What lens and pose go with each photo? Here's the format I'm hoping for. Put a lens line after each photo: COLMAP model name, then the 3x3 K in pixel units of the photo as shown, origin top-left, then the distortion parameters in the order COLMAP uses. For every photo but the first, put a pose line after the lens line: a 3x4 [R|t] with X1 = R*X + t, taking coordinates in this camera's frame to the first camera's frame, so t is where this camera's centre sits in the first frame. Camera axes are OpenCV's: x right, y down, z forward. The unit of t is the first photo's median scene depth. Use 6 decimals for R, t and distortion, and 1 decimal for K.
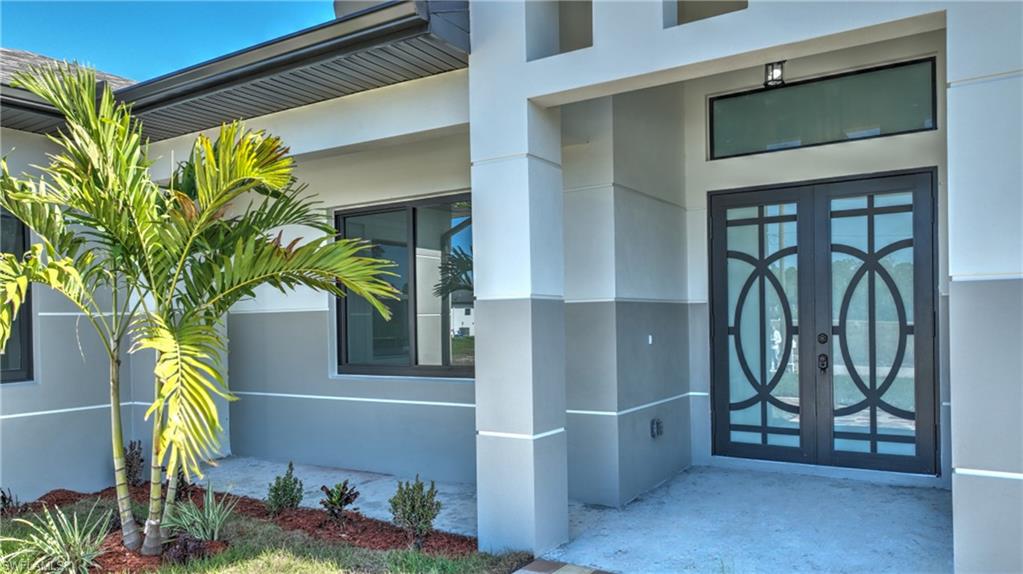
lens RADIAL K [[715.9, 0, 529.0], [0, 715.9, 323.2], [0, 0, 1]] dist [0.001965, 0.000614]
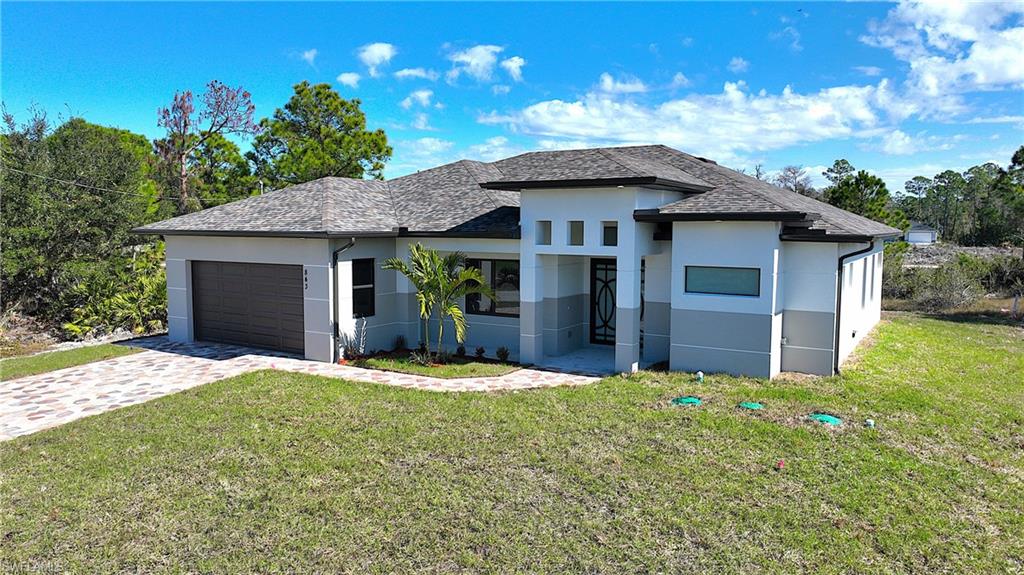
lens RADIAL K [[714.6, 0, 512.0], [0, 714.6, 287.5], [0, 0, 1]] dist [-0.001822, 0.003506]
pose [[0.999804, 0.018605, 0.006820, -0.113211], [-0.019128, 0.996027, 0.086976, -0.343433], [-0.005175, -0.087089, 0.996187, -2.220152]]
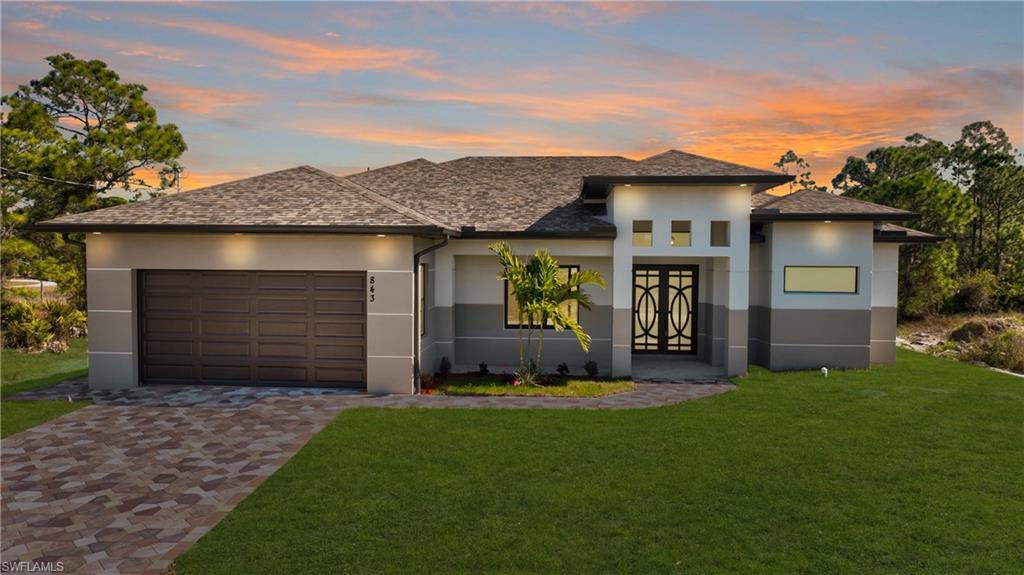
lens RADIAL K [[708.6, 0, 512.0], [0, 708.6, 287.5], [0, 0, 1]] dist [0.004523, 0.002215]
pose [[0.880920, 0.004114, 0.473247, -1.674620], [-0.021056, 0.999313, 0.030507, -0.180814], [-0.472796, -0.036839, 0.880402, -1.436066]]
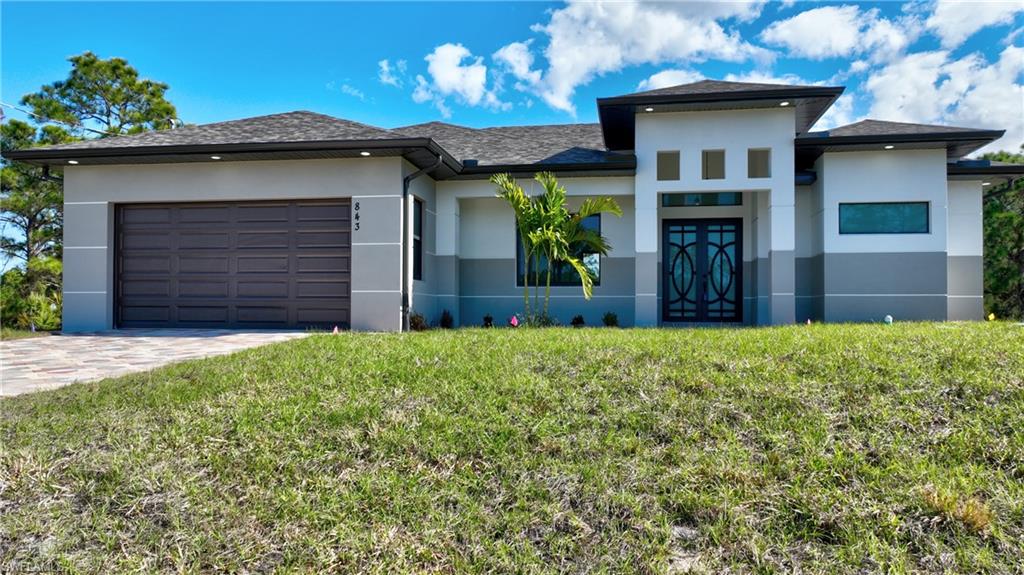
lens RADIAL K [[774.8, 0, 495.2], [0, 774.8, 304.6], [0, 0, 1]] dist [-0.007171, -0.000055]
pose [[0.924599, 0.024290, 0.380168, -1.464281], [-0.016788, 0.999594, -0.023036, 0.213509], [-0.380573, 0.014916, 0.924631, -1.444549]]
